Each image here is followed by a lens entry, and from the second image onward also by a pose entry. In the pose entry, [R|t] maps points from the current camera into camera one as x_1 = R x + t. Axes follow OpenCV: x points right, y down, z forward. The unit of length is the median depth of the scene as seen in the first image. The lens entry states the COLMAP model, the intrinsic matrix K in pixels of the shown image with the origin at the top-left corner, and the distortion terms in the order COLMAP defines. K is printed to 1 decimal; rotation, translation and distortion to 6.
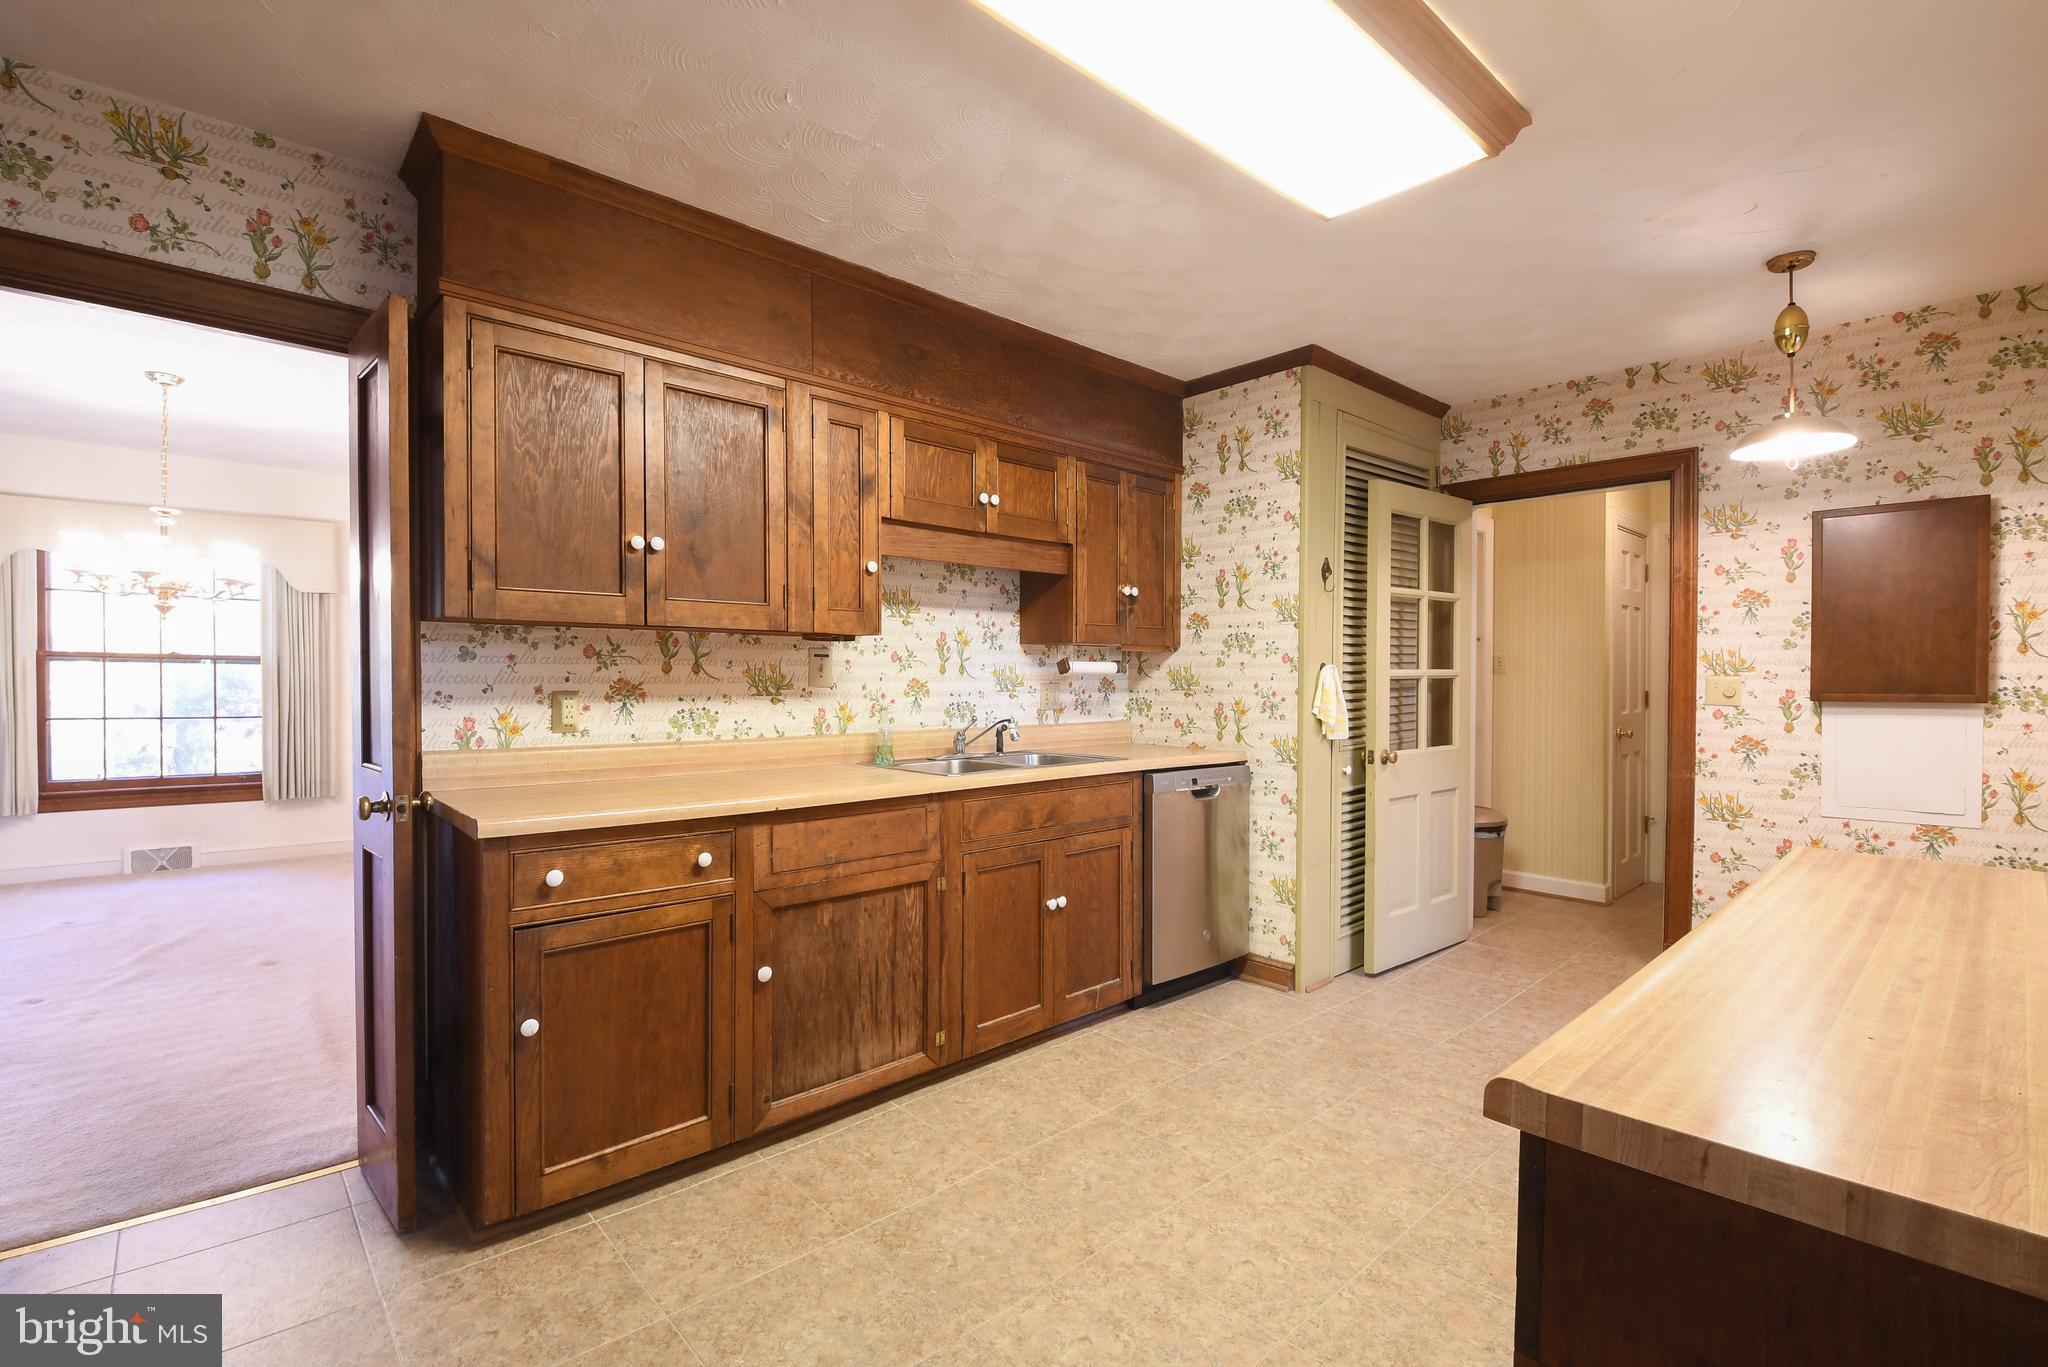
lens RADIAL K [[900.1, 0, 1017.6], [0, 900.1, 692.8], [0, 0, 1]] dist [0.058901, -0.053770]
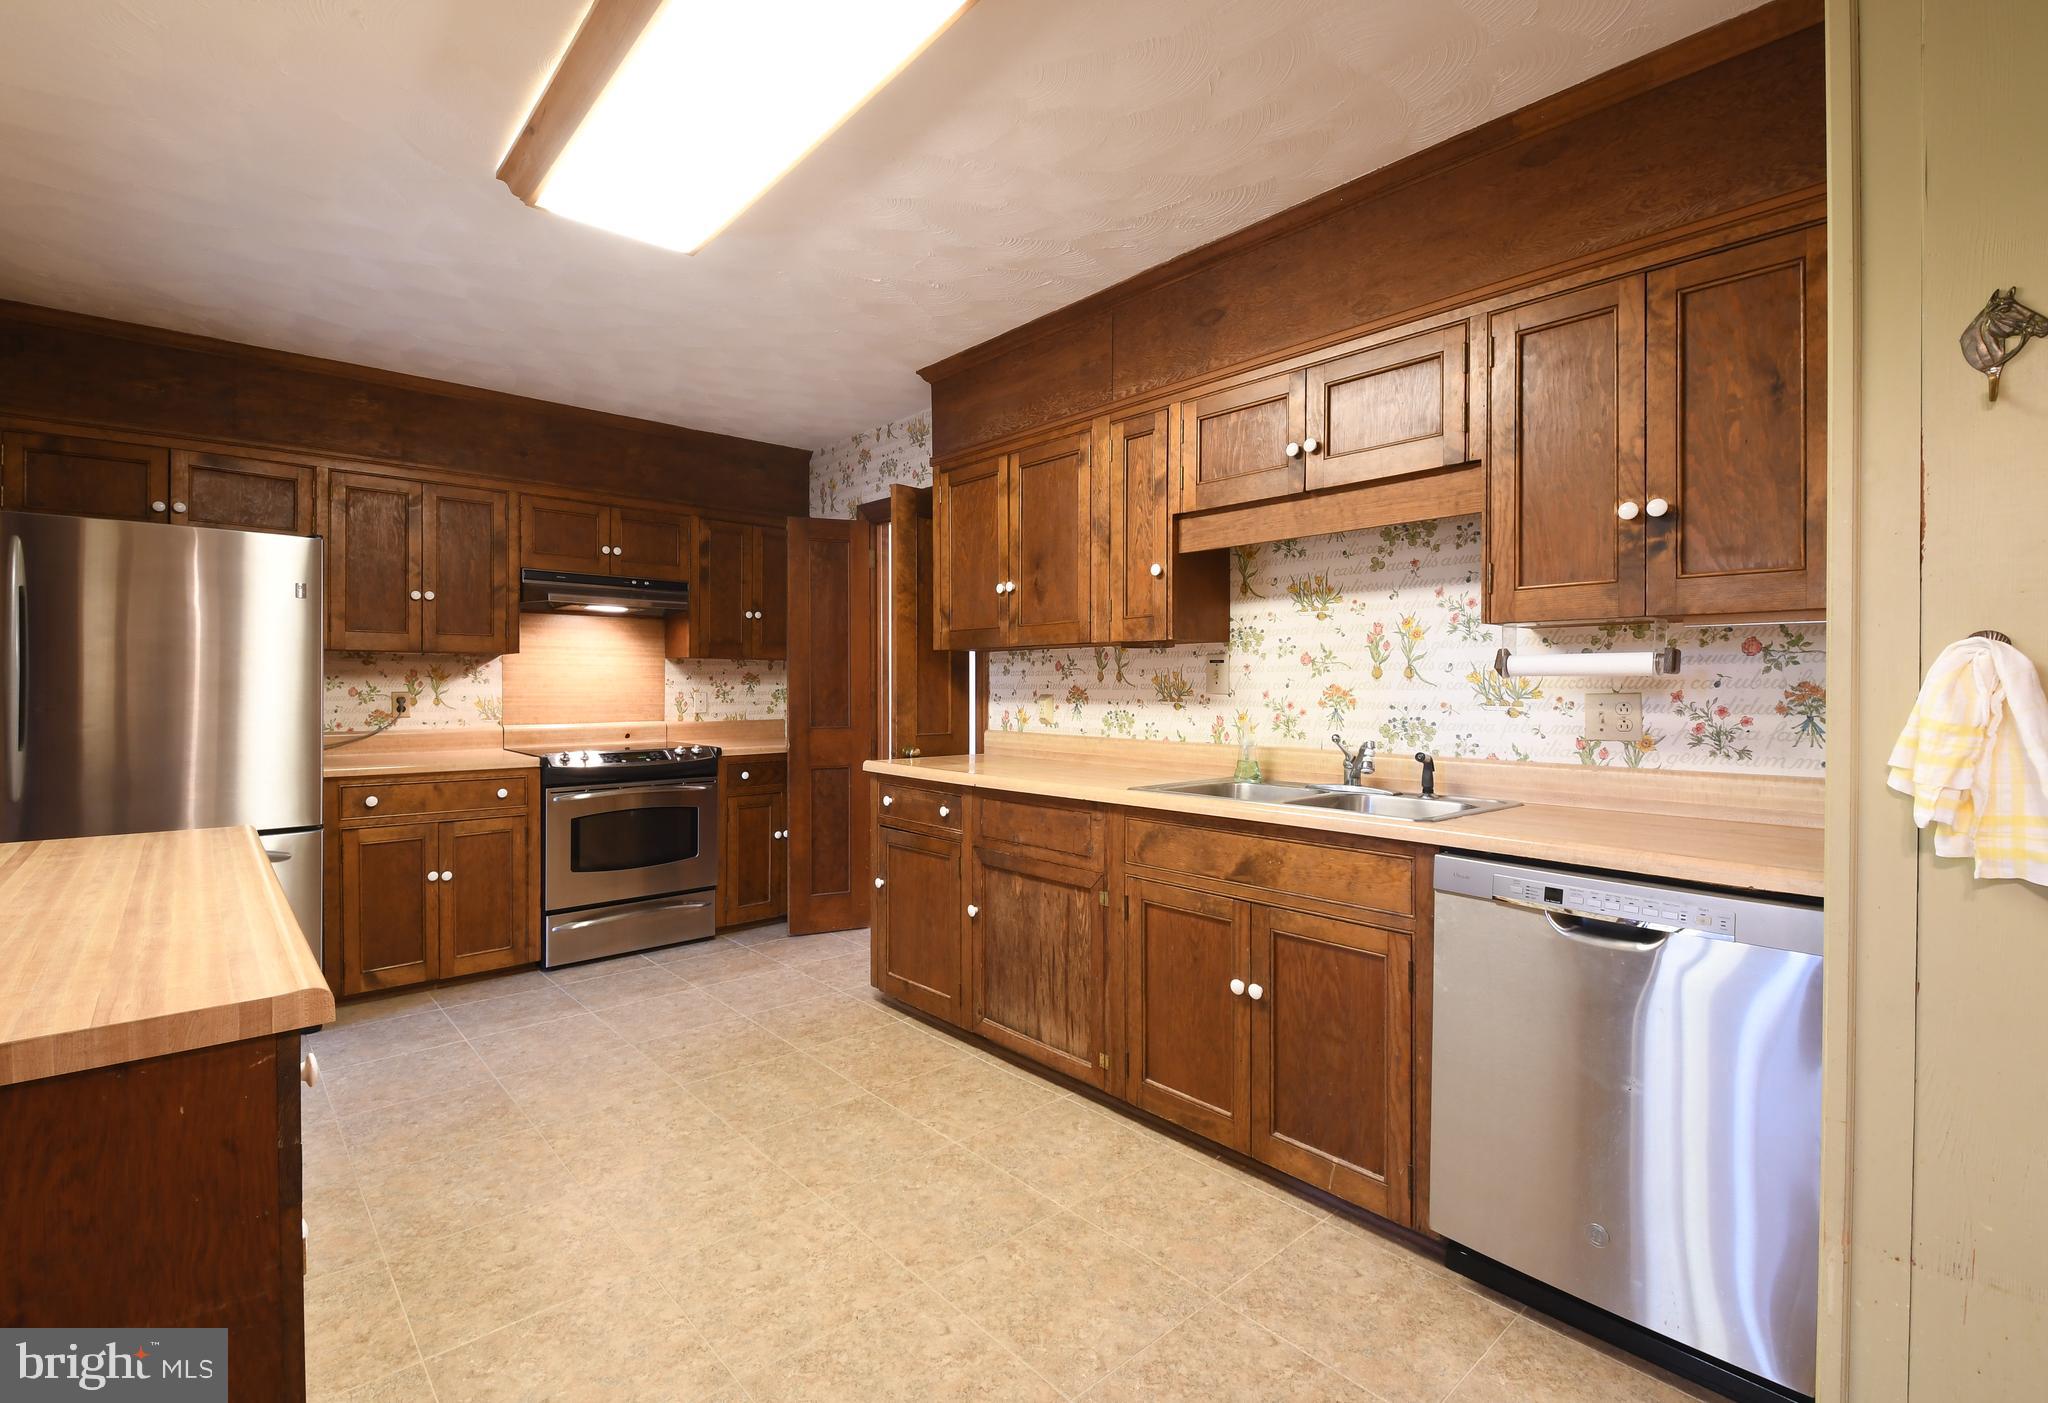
lens RADIAL K [[928.5, 0, 991.8], [0, 928.5, 695.4], [0, 0, 1]] dist [0.043318, -0.028515]
pose [[-0.017837, 0.008283, -0.999807, 0.740706], [-0.016688, 0.999824, 0.008581, -0.008853], [0.999702, 0.016838, -0.017696, 0.736737]]
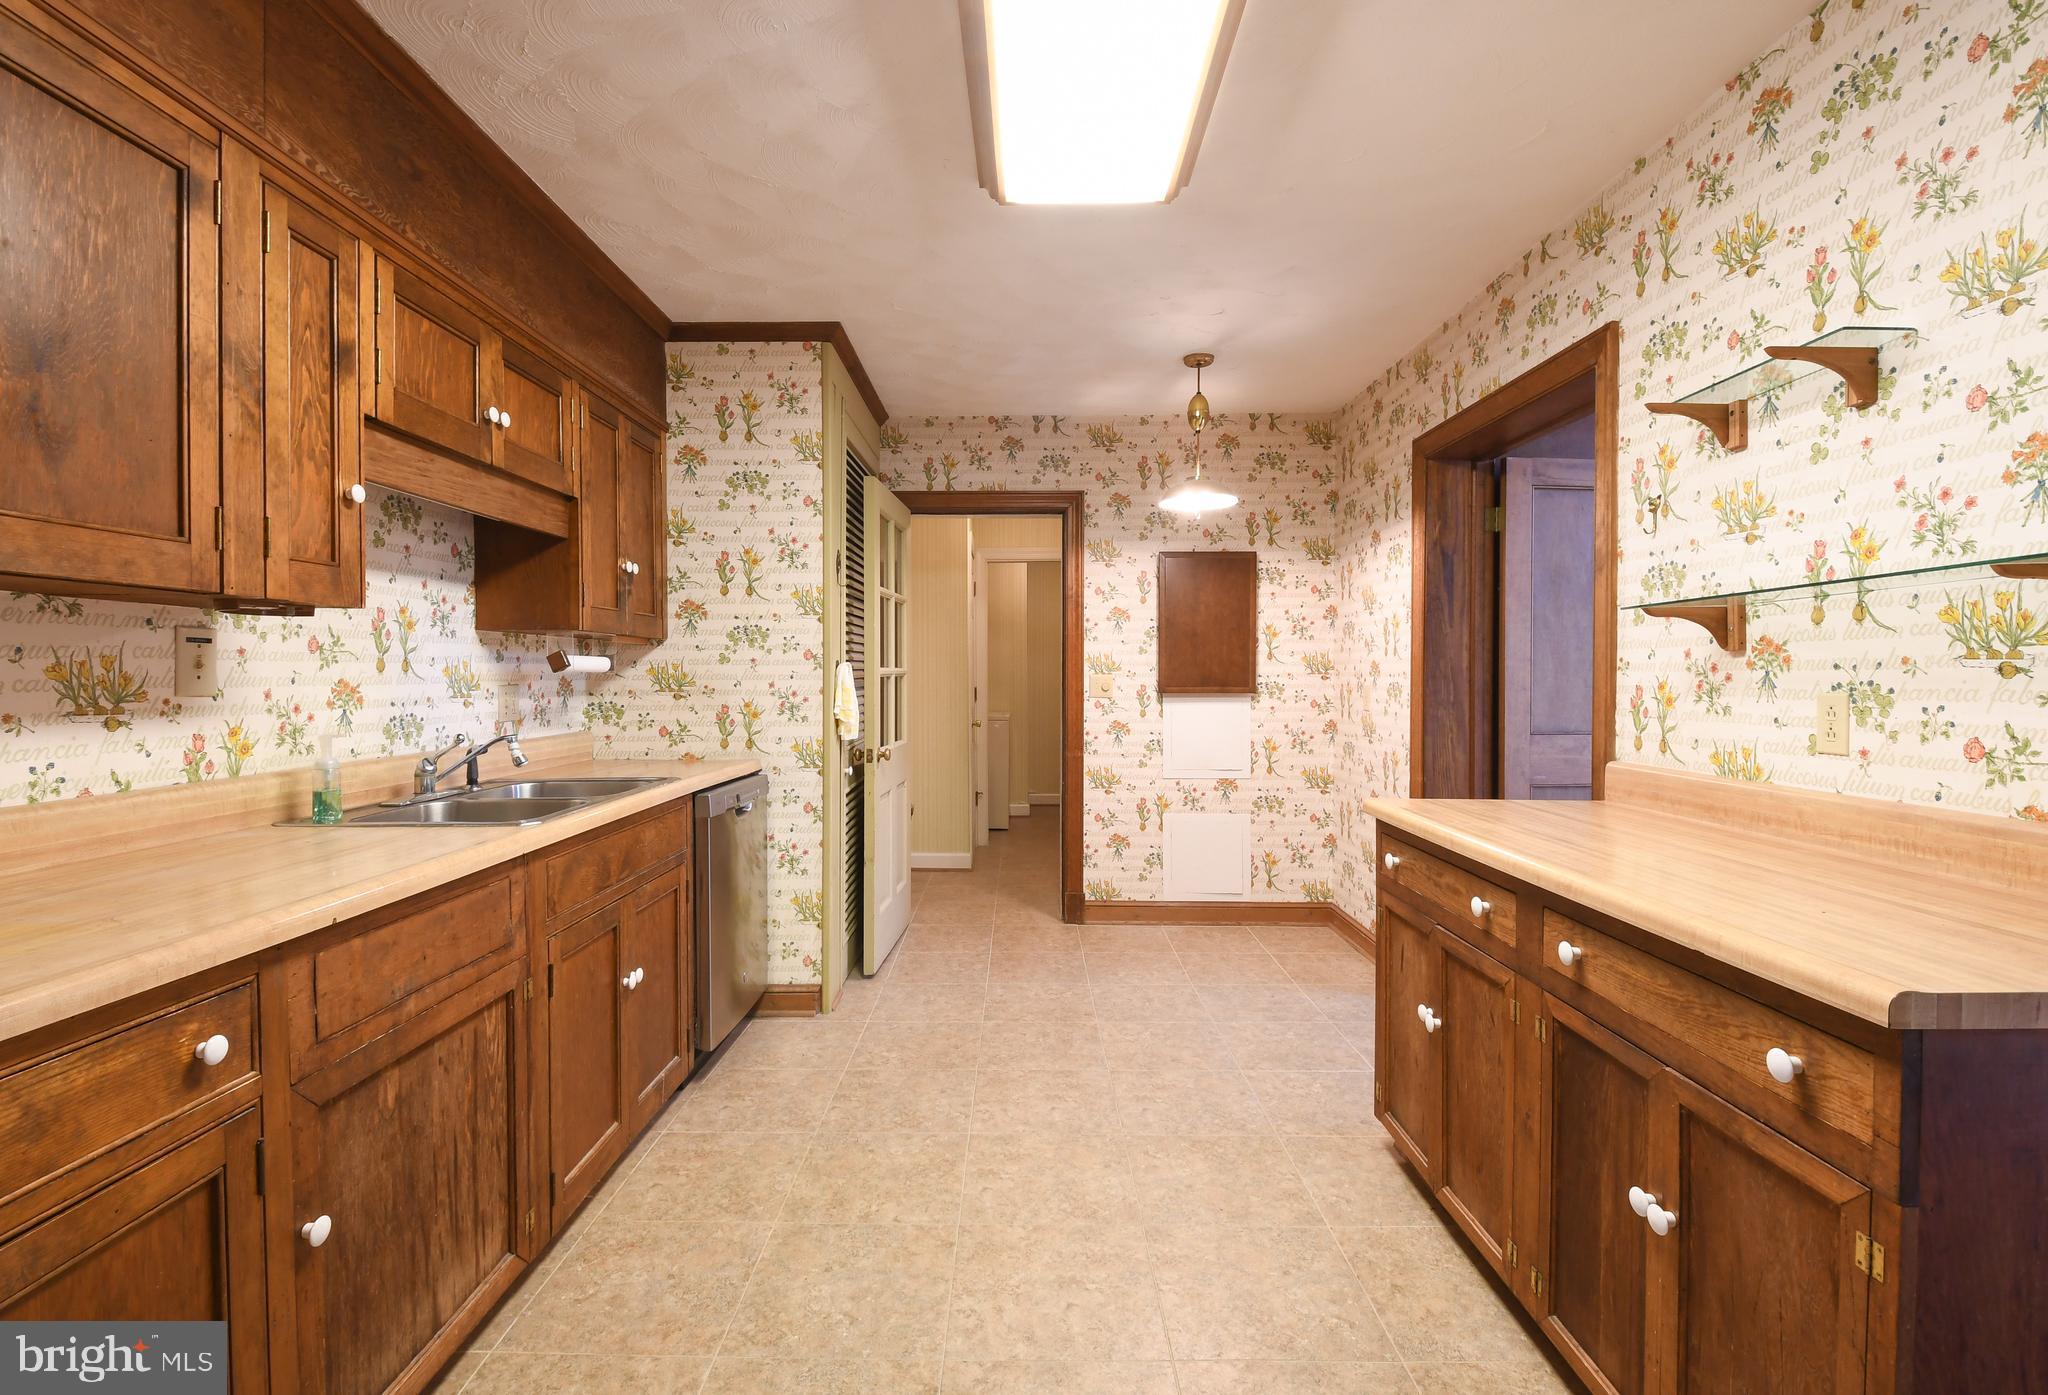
lens RADIAL K [[928.5, 0, 991.8], [0, 928.5, 691.4], [0, 0, 1]] dist [0.043318, -0.028515]
pose [[0.693047, -0.014676, 0.720743, -0.282817], [0.013540, 0.999881, 0.007340, -0.006409], [-0.720765, 0.004672, 0.693163, 0.227417]]
